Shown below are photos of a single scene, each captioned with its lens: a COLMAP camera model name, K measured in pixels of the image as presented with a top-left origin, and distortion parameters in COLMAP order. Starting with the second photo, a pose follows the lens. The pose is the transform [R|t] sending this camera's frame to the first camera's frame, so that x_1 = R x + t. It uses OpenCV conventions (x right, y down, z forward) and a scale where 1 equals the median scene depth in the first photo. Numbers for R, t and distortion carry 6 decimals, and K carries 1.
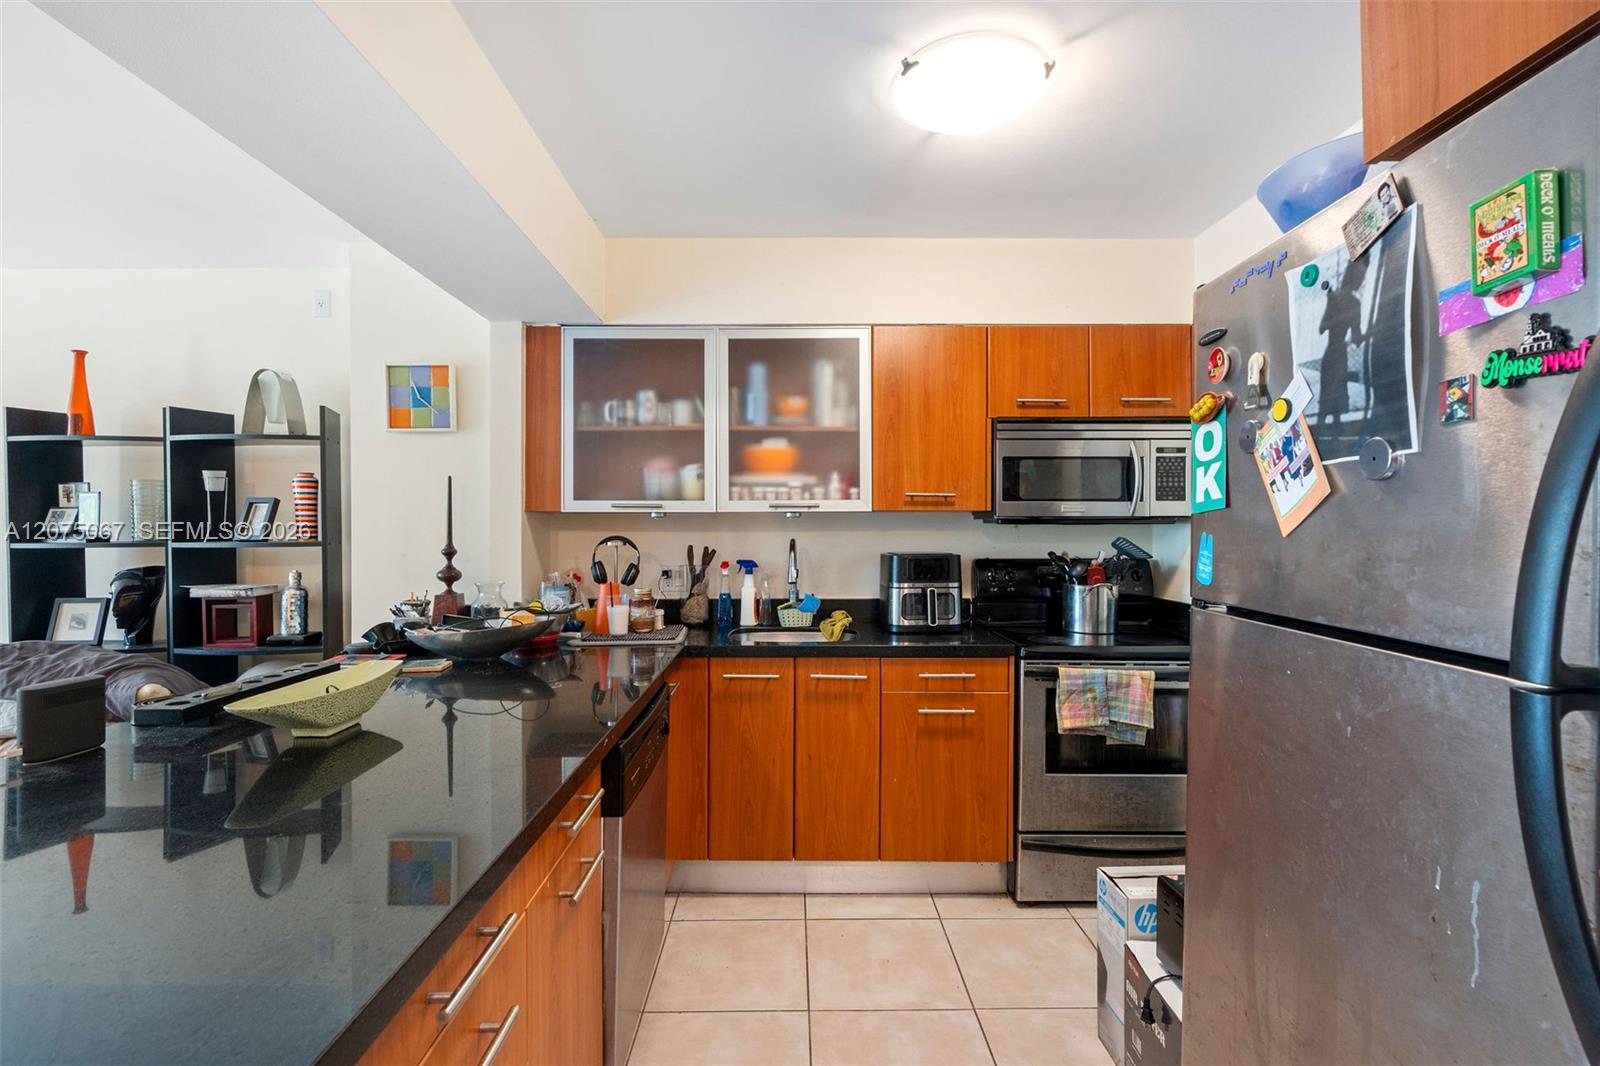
lens RADIAL K [[719.7, 0, 800.0], [0, 719.7, 533.0], [0, 0, 1]] dist [-0.008950, 0.001615]
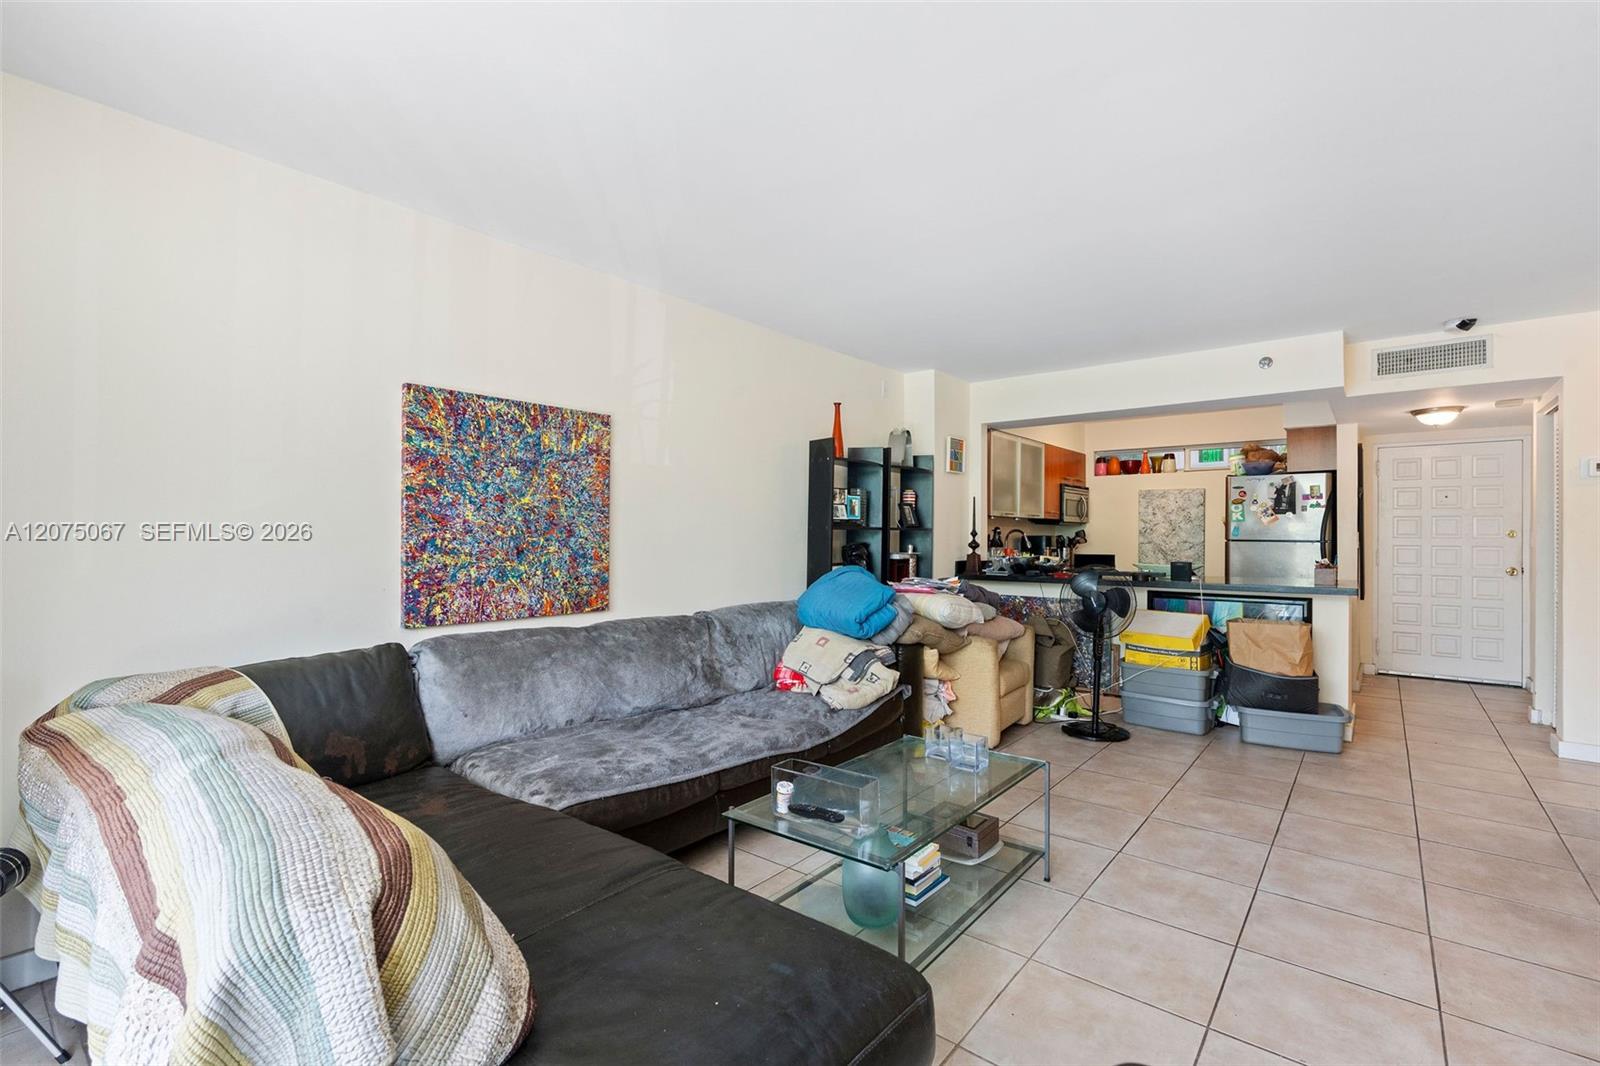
lens RADIAL K [[719.7, 0, 800.0], [0, 719.7, 533.0], [0, 0, 1]] dist [-0.008950, 0.001615]
pose [[0.636186, 0.006352, 0.771509, -2.323547], [-0.002332, 0.999977, -0.006310, 0.038098], [-0.771532, 0.002215, 0.636187, 0.071445]]
